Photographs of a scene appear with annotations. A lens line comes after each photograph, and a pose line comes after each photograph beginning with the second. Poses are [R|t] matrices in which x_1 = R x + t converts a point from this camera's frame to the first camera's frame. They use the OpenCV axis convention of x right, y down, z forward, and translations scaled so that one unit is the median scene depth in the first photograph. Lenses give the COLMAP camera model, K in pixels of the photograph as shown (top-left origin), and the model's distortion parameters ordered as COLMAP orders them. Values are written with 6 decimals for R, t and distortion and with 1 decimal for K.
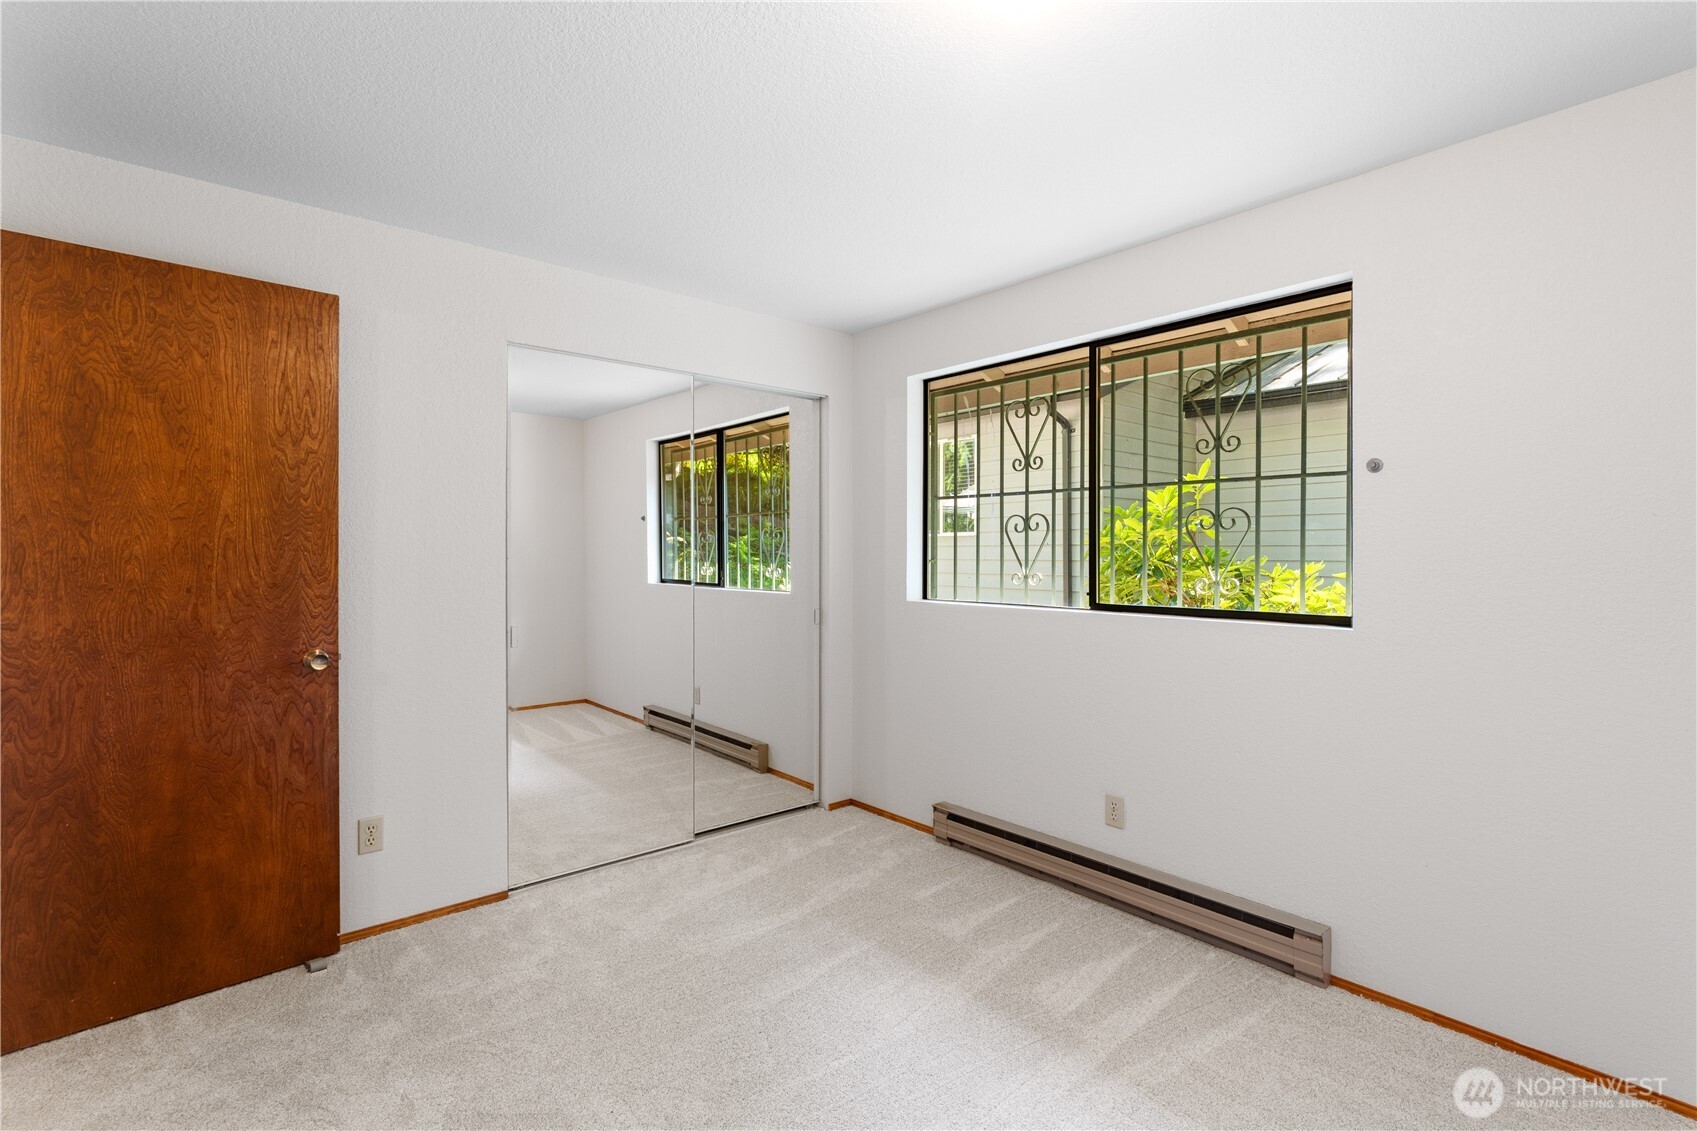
lens RADIAL K [[782.3, 0, 860.8], [0, 782.3, 557.6], [0, 0, 1]] dist [-0.007317, 0.000624]
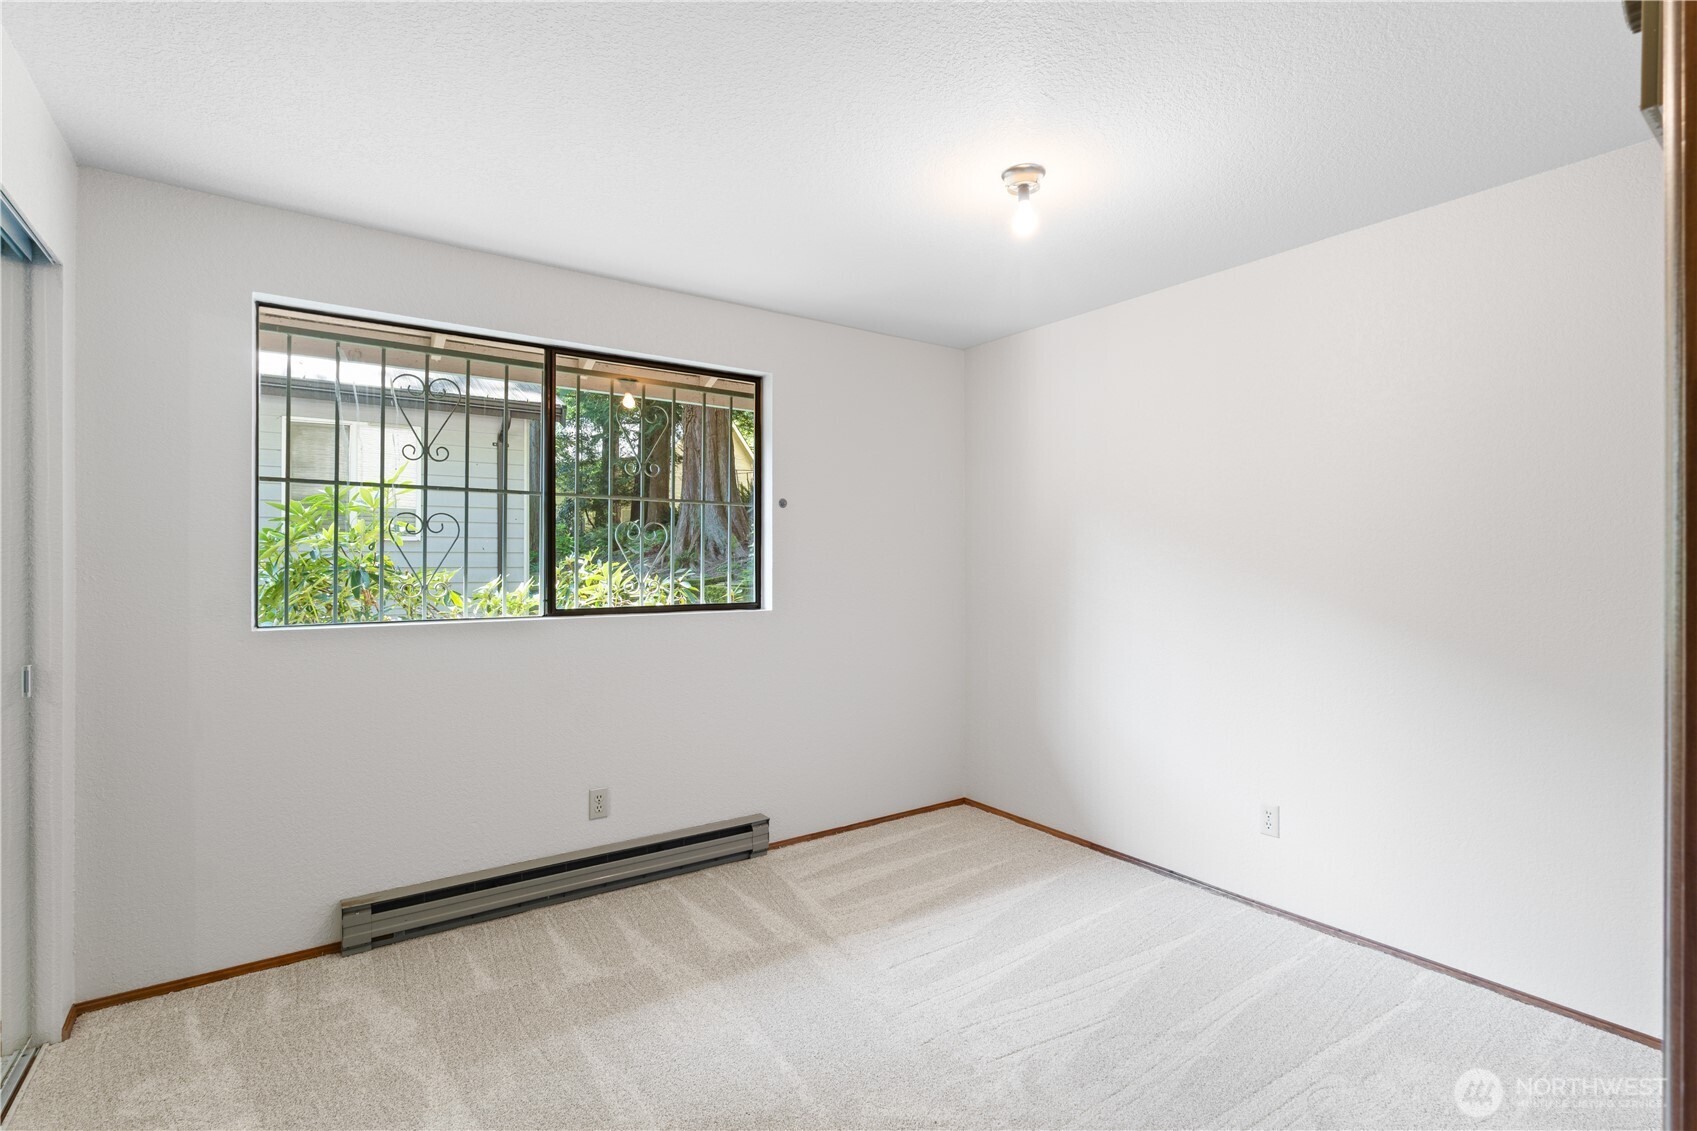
lens RADIAL K [[782.3, 0, 865.8], [0, 782.3, 558.6], [0, 0, 1]] dist [-0.007317, 0.000624]
pose [[0.099751, -0.000639, 0.995012, -0.656611], [0.005367, 0.999986, 0.000105, -0.004597], [-0.994998, 0.005330, 0.099753, 0.508375]]
